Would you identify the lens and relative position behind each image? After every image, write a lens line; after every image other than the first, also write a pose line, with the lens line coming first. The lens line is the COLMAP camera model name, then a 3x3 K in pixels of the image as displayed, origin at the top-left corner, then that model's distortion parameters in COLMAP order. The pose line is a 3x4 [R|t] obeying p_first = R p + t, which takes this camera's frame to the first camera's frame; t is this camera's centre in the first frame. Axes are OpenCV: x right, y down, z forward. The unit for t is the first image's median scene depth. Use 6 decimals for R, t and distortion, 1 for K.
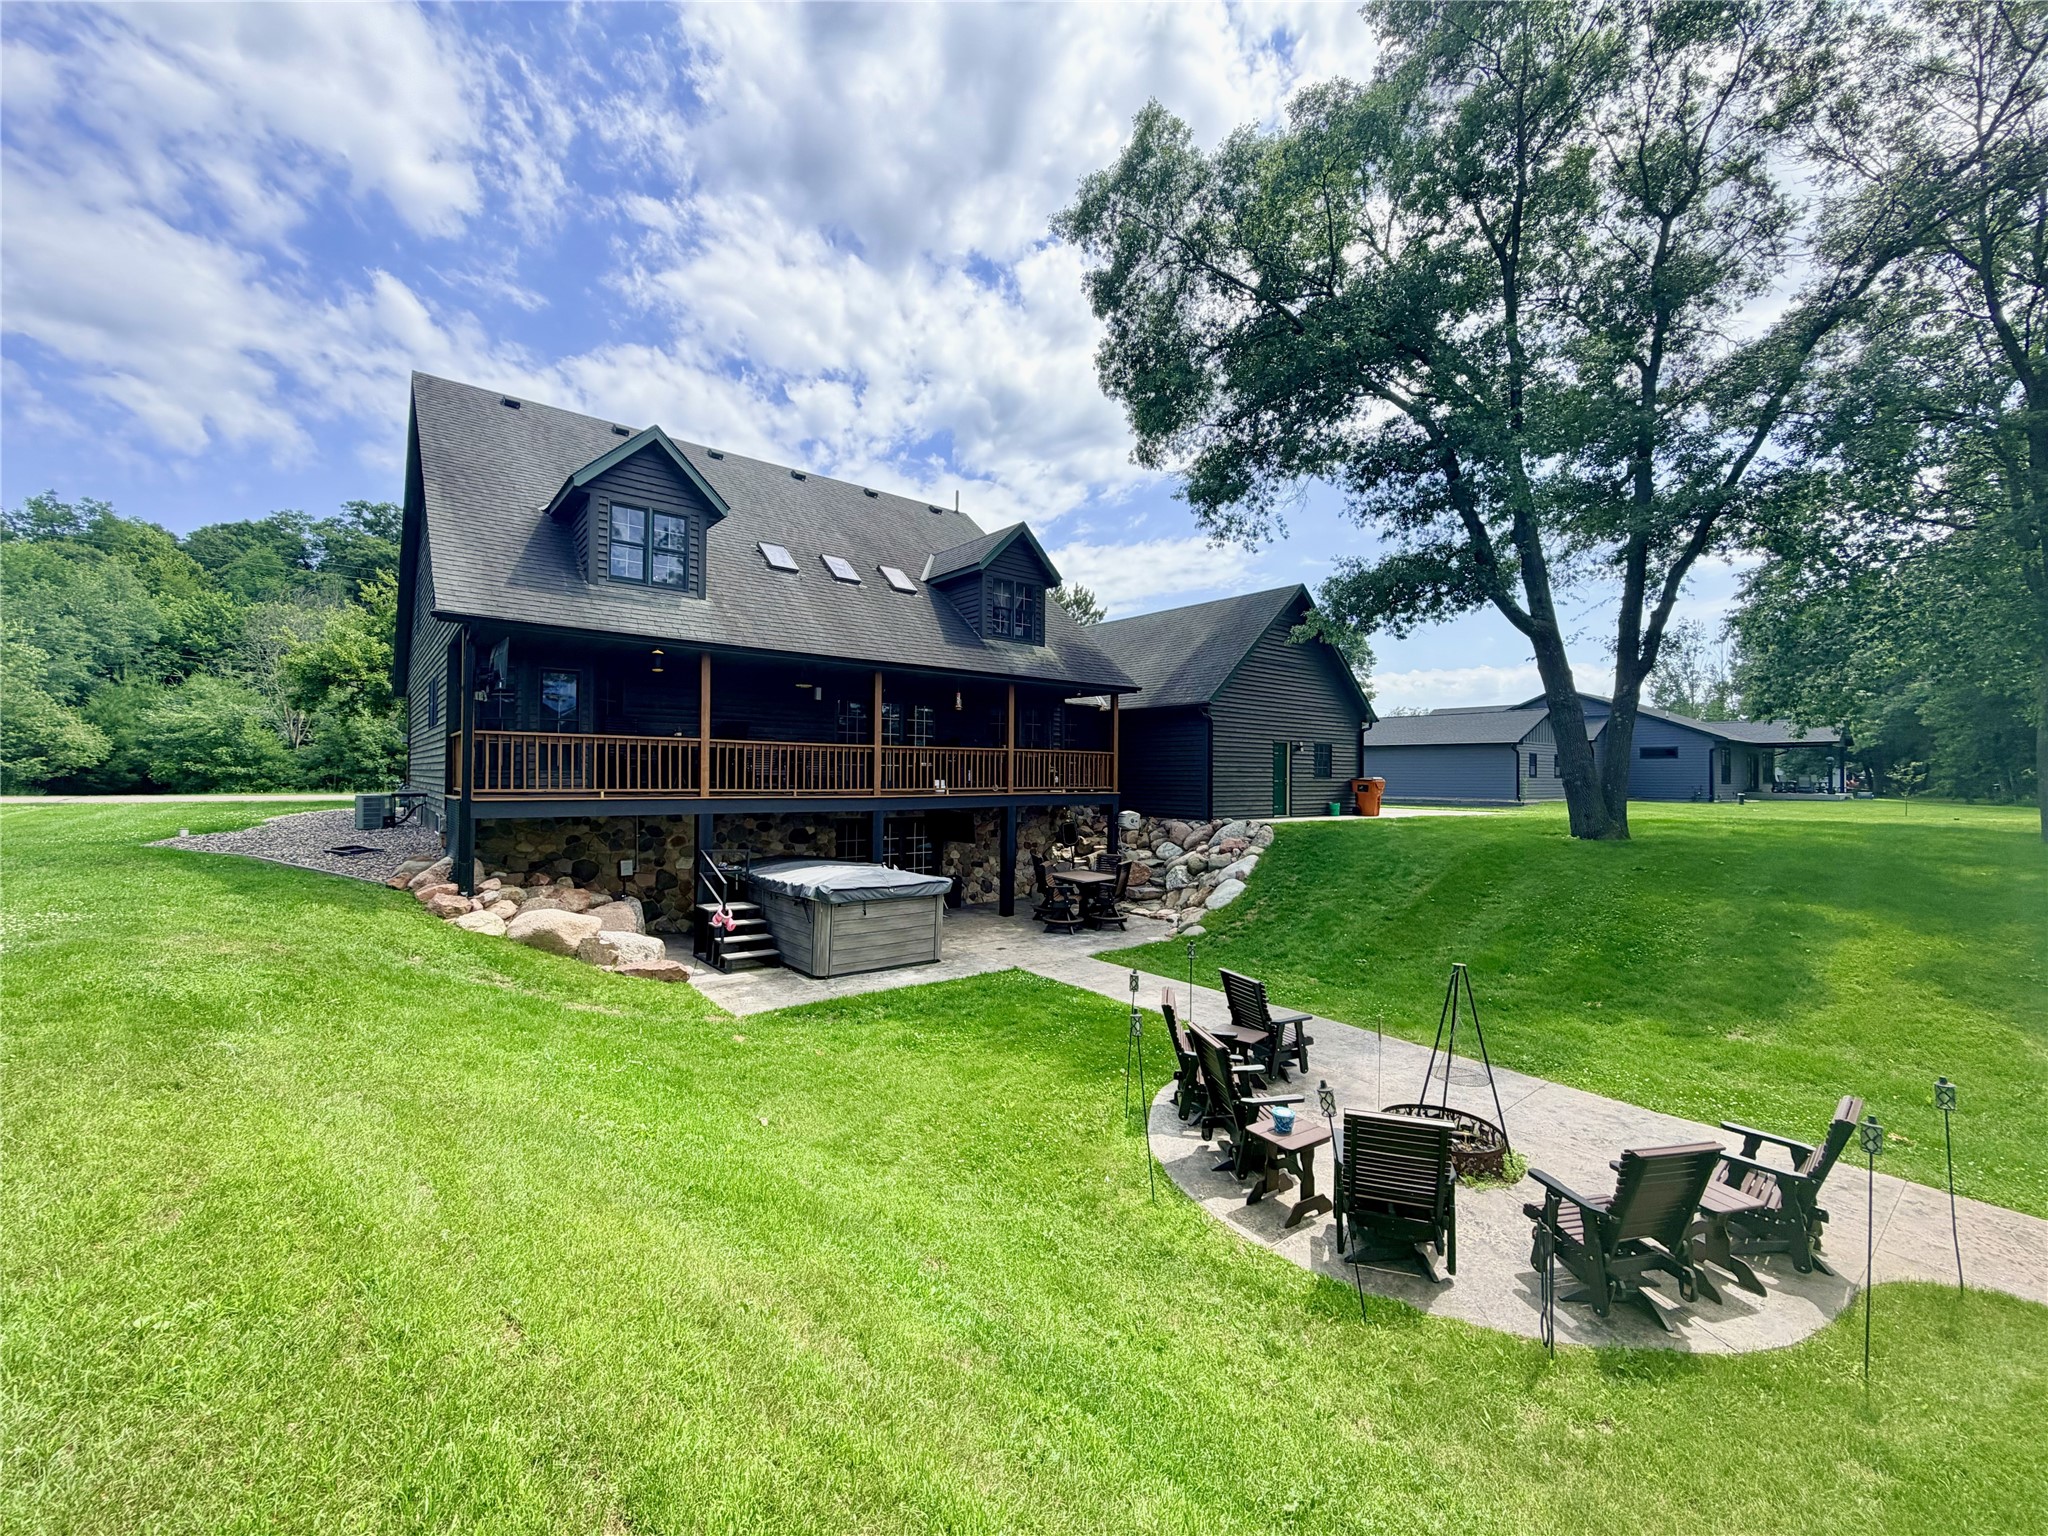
lens RADIAL K [[815.0, 0, 1014.0], [0, 815.0, 768.6], [0, 0, 1]] dist [-0.003814, 0.001094]
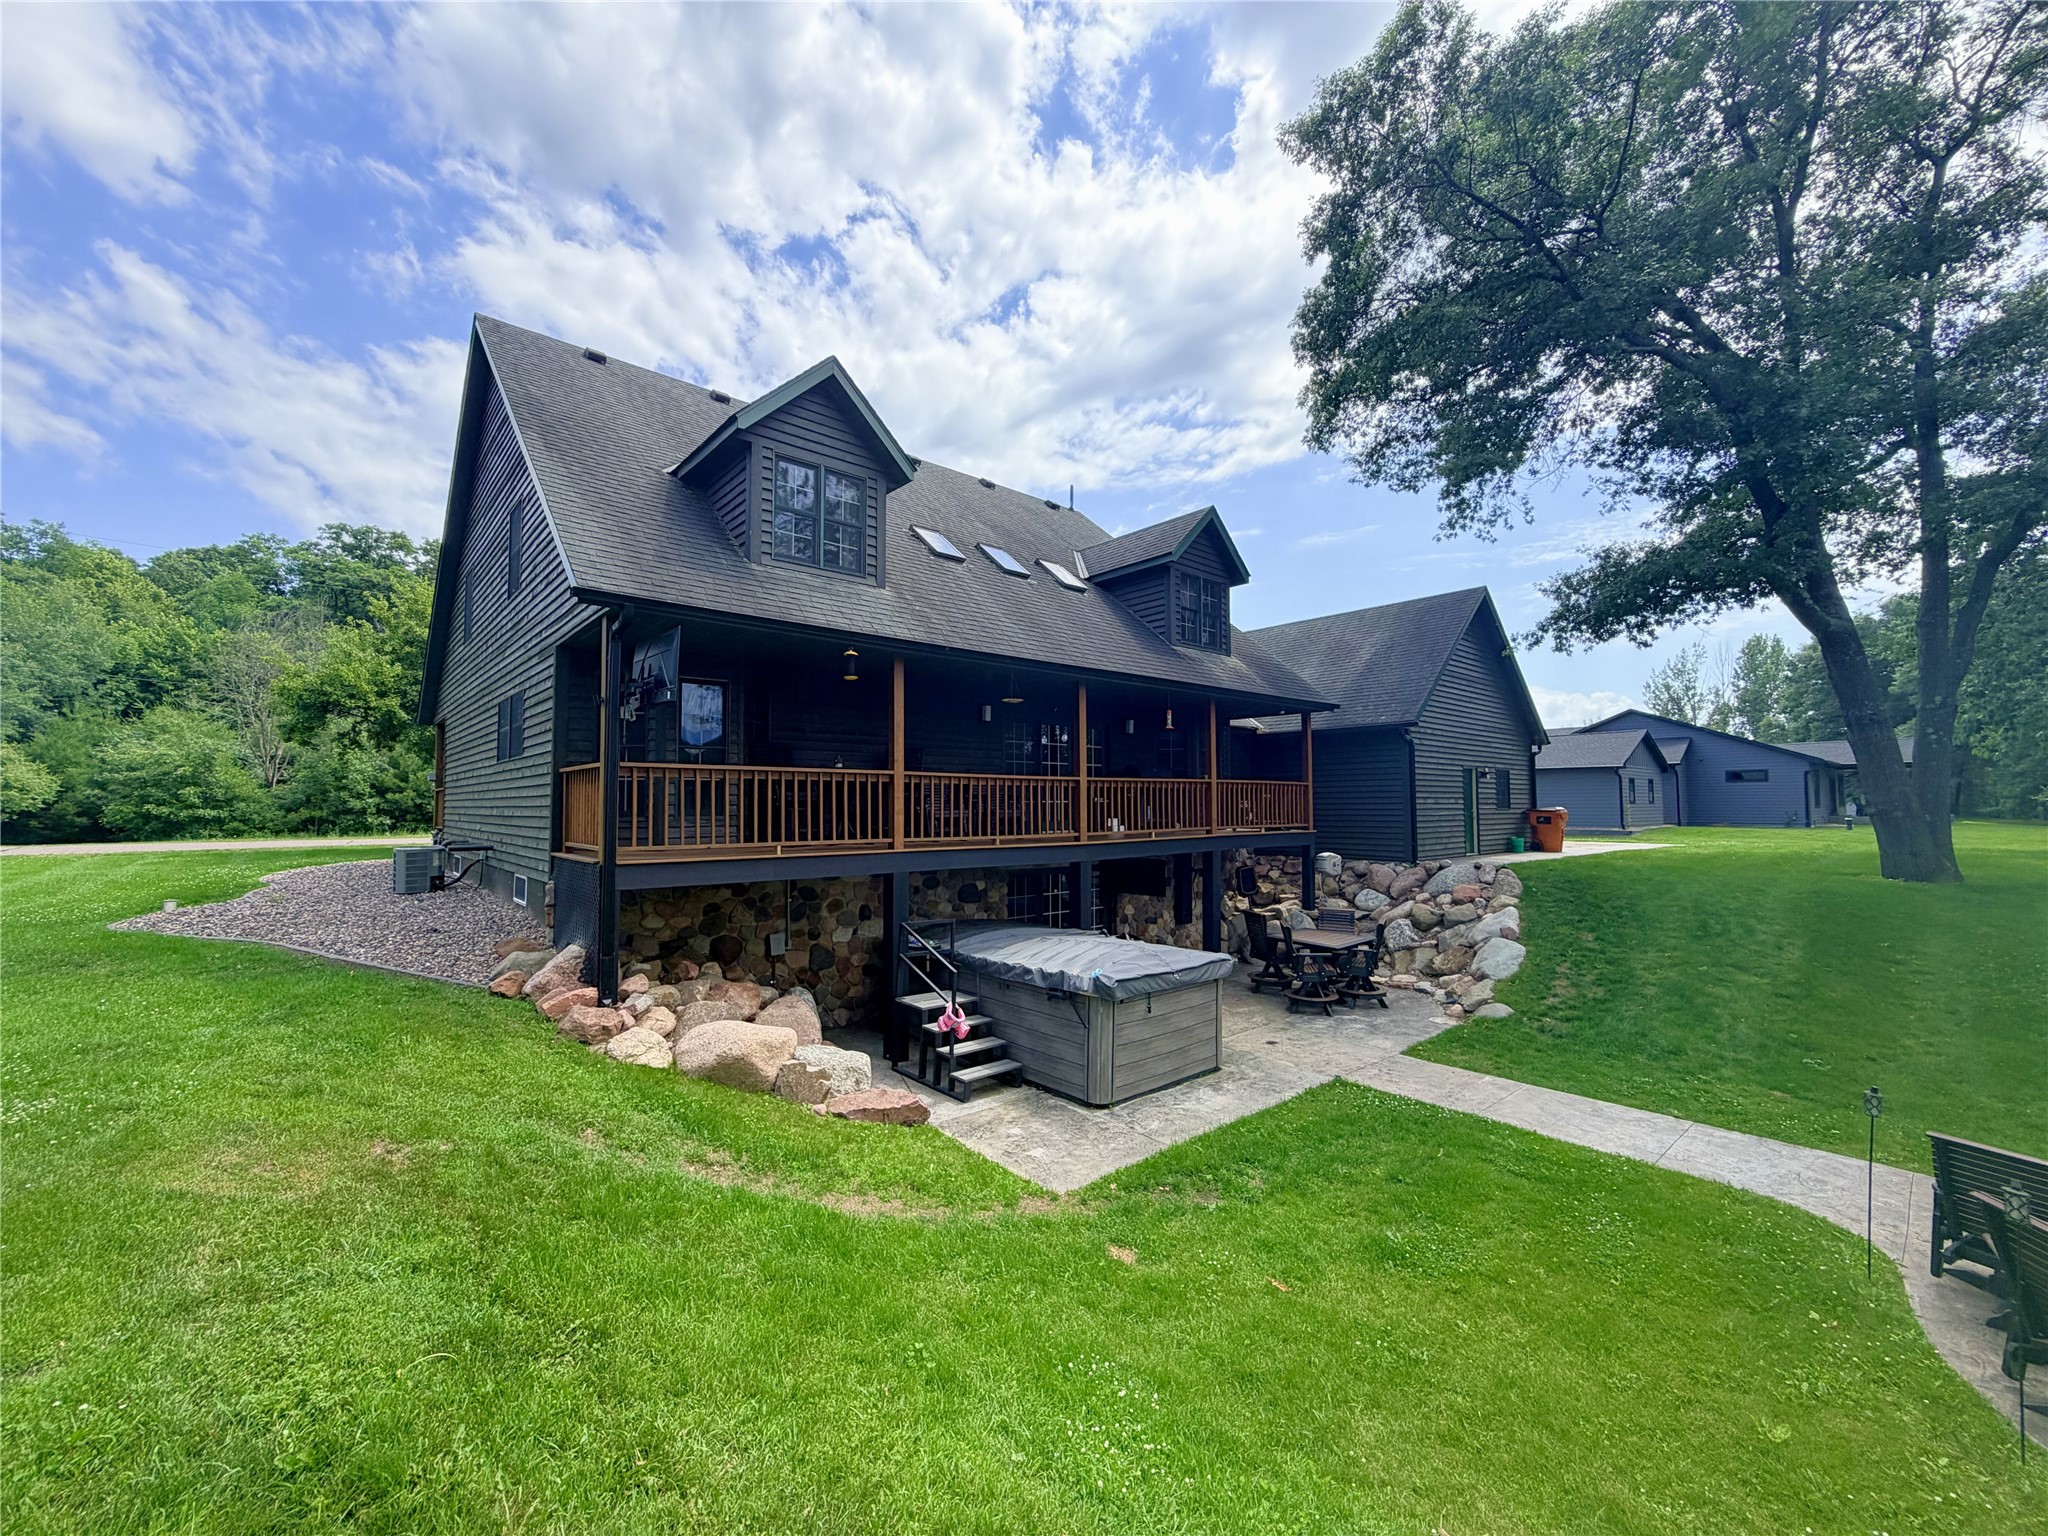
lens RADIAL K [[815.0, 0, 1014.1], [0, 815.0, 765.2], [0, 0, 1]] dist [-0.003814, 0.001094]
pose [[0.999481, -0.010088, 0.030609, -0.232821], [0.011329, 0.999109, -0.040644, -0.008158], [-0.030172, 0.040970, 0.998705, 0.199046]]
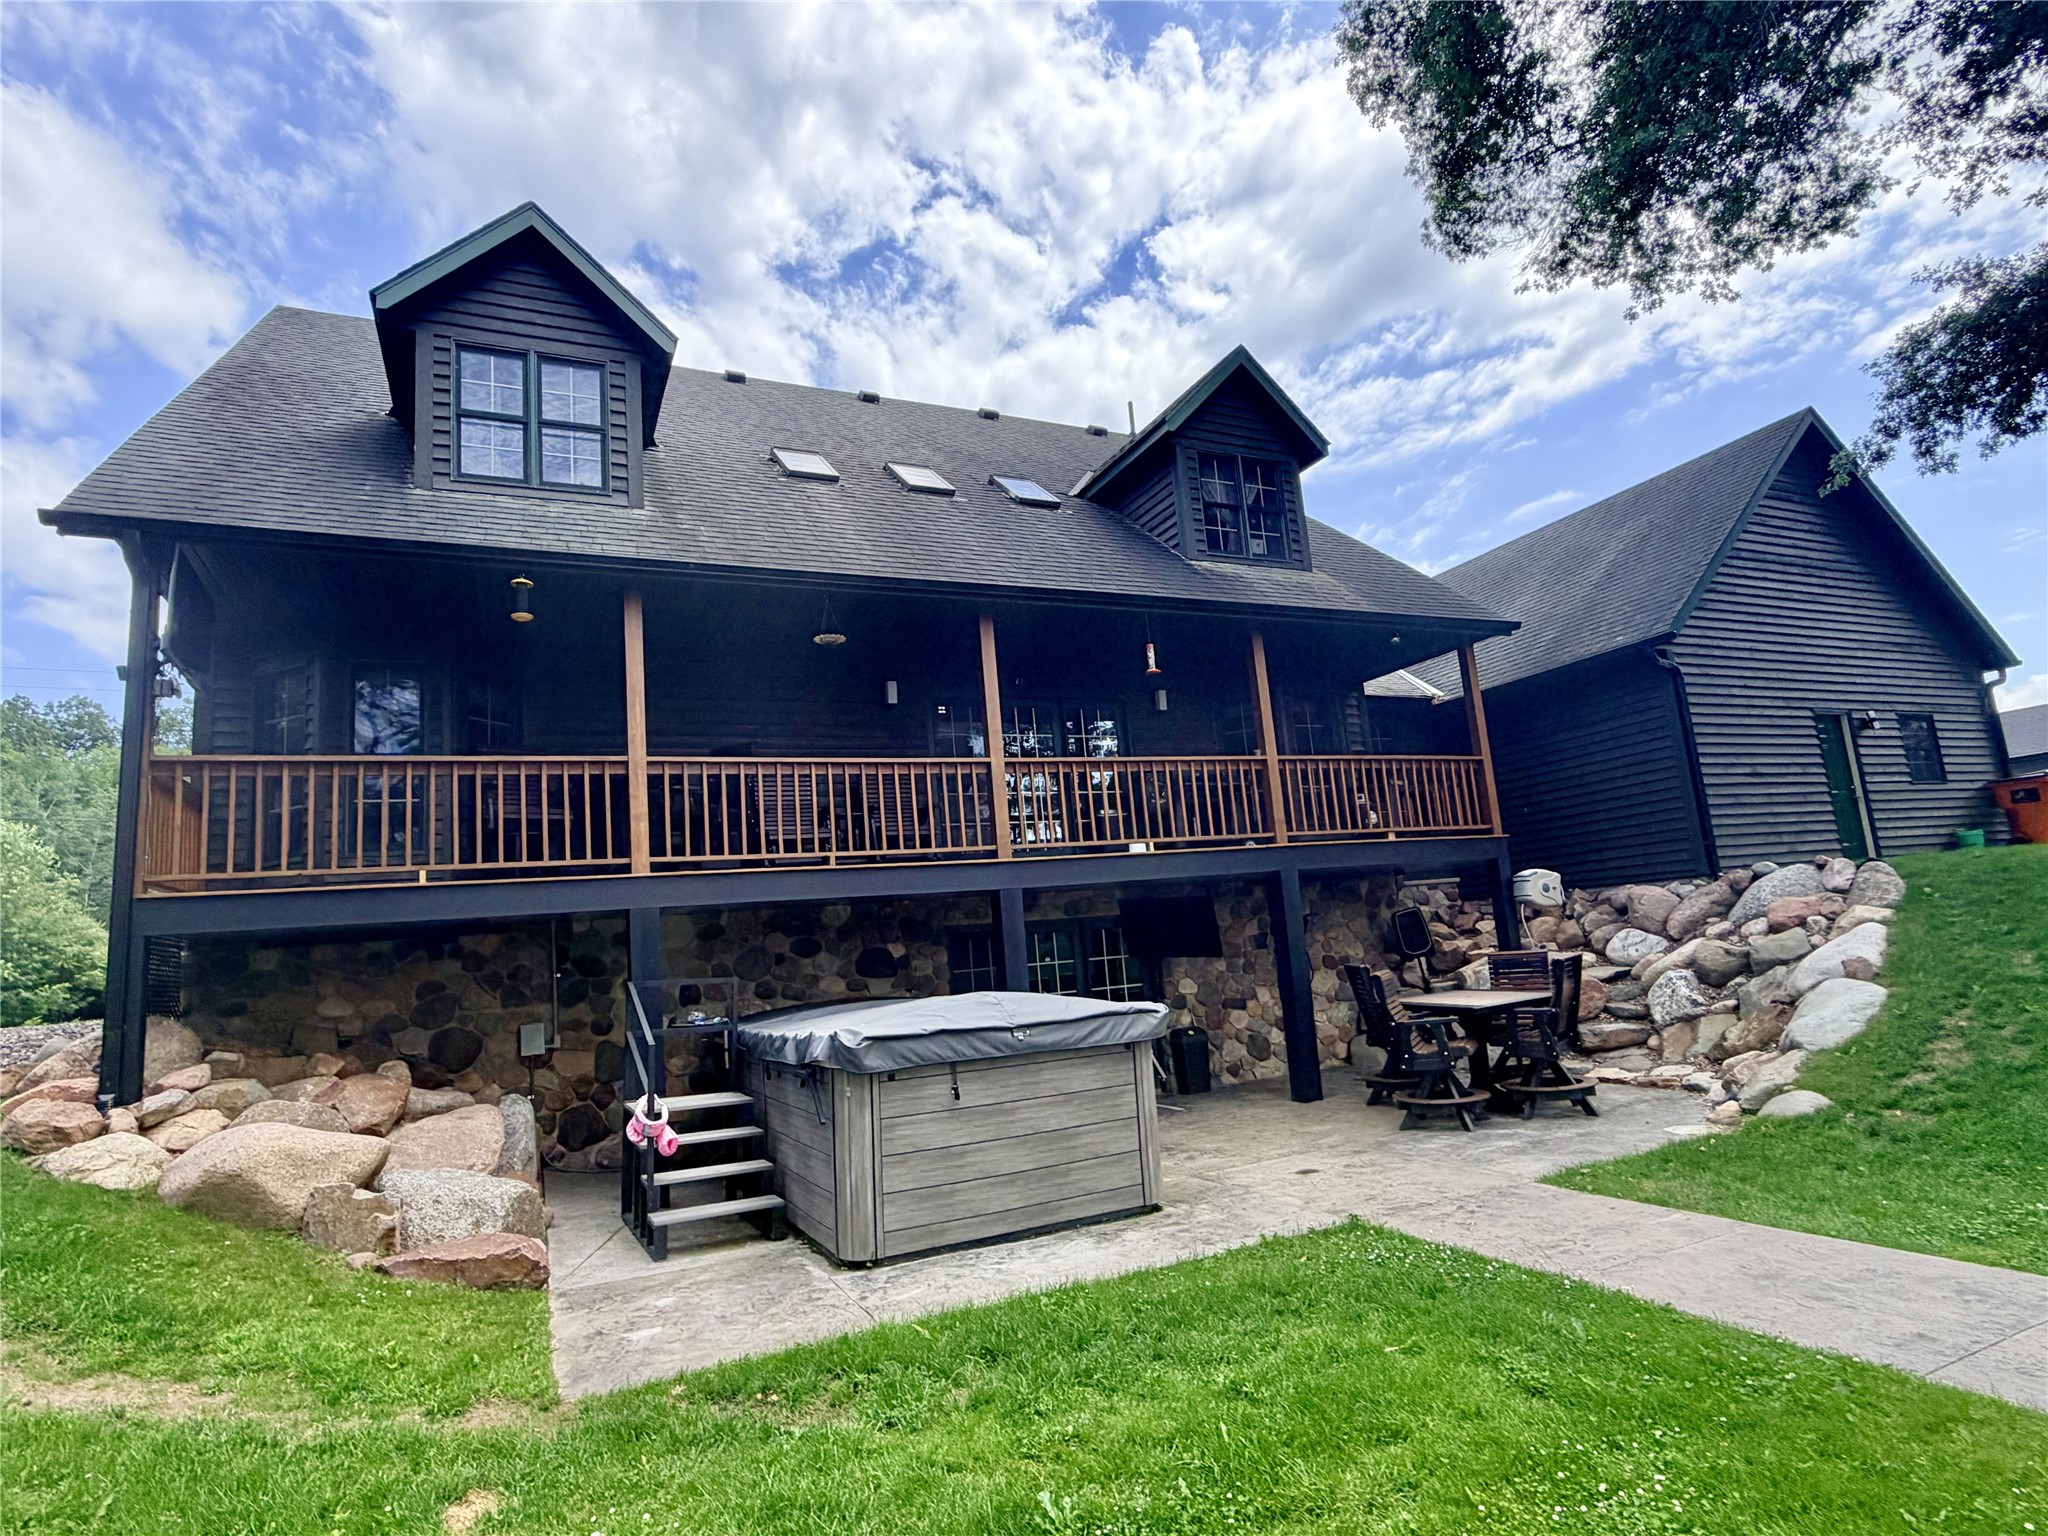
lens RADIAL K [[1090.9, 0, 1019.2], [0, 1090.9, 768.3], [0, 0, 1]] dist [0.005602, -0.005277]
pose [[0.967654, -0.126224, -0.218432, -0.008720], [0.093295, 0.983495, -0.155030, 0.074513], [0.234396, 0.129637, 0.963459, 0.327819]]
